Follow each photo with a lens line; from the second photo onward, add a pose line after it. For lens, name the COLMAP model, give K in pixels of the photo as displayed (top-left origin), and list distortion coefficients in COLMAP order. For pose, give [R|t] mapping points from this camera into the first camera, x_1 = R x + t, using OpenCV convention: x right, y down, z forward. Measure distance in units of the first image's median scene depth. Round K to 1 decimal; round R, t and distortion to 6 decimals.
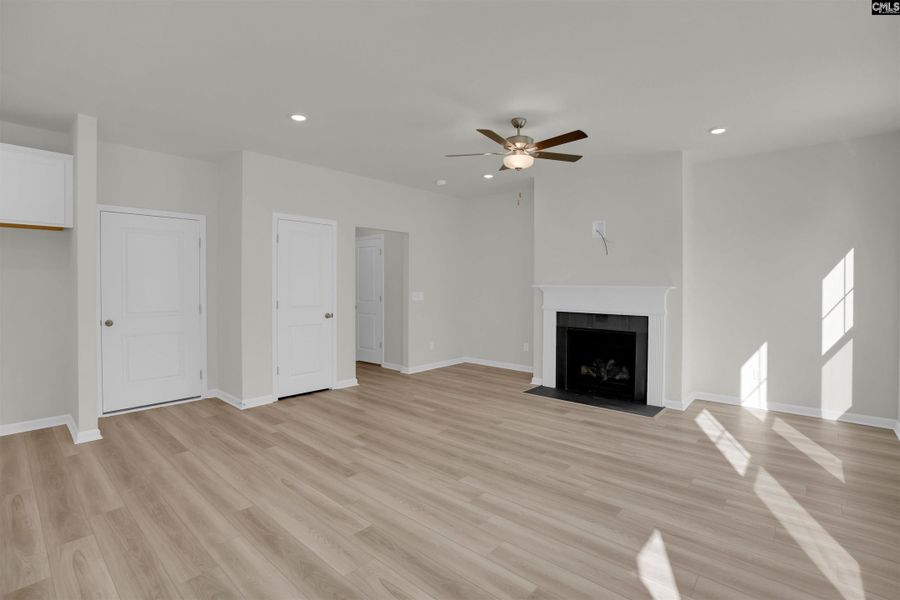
lens RADIAL K [[422.8, 0, 446.0], [0, 422.8, 291.4], [0, 0, 1]] dist [-0.045293, 0.006243]
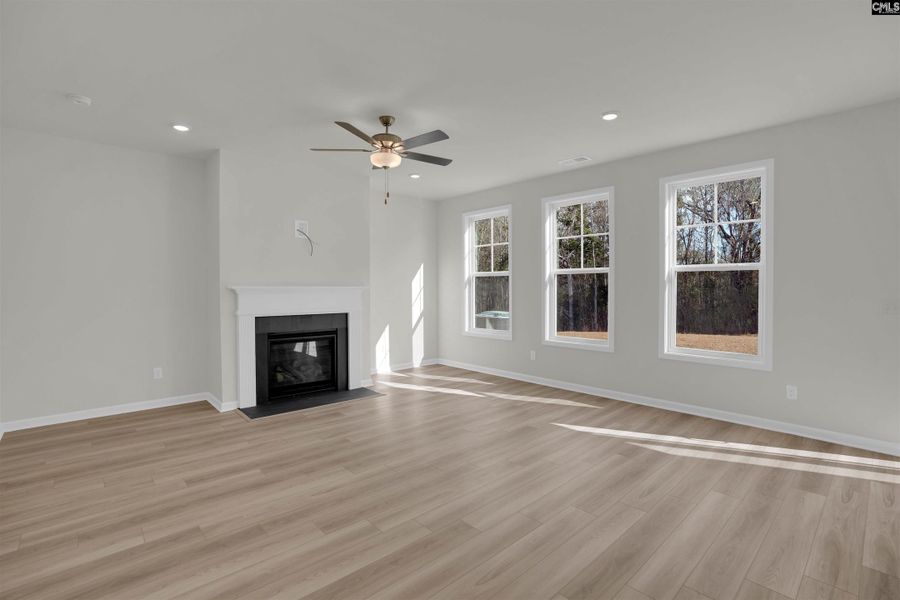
lens RADIAL K [[422.8, 0, 466.0], [0, 422.8, 291.5], [0, 0, 1]] dist [-0.045293, 0.006243]
pose [[0.078194, -0.015928, 0.996811, -0.761482], [0.017223, 0.999745, 0.014624, -0.011407], [-0.996789, 0.016025, 0.078449, 0.705107]]
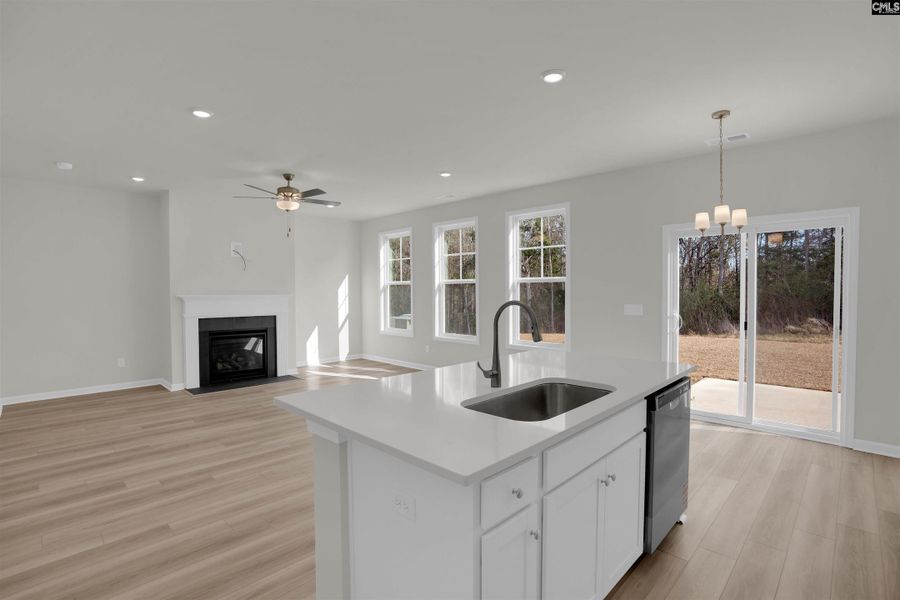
lens RADIAL K [[422.8, 0, 463.0], [0, 422.8, 298.4], [0, 0, 1]] dist [-0.045293, 0.006243]
pose [[0.020674, -0.021507, 0.999555, -1.140396], [0.021443, 0.999548, 0.021063, -0.018446], [-0.999556, 0.020998, 0.021125, 0.383201]]
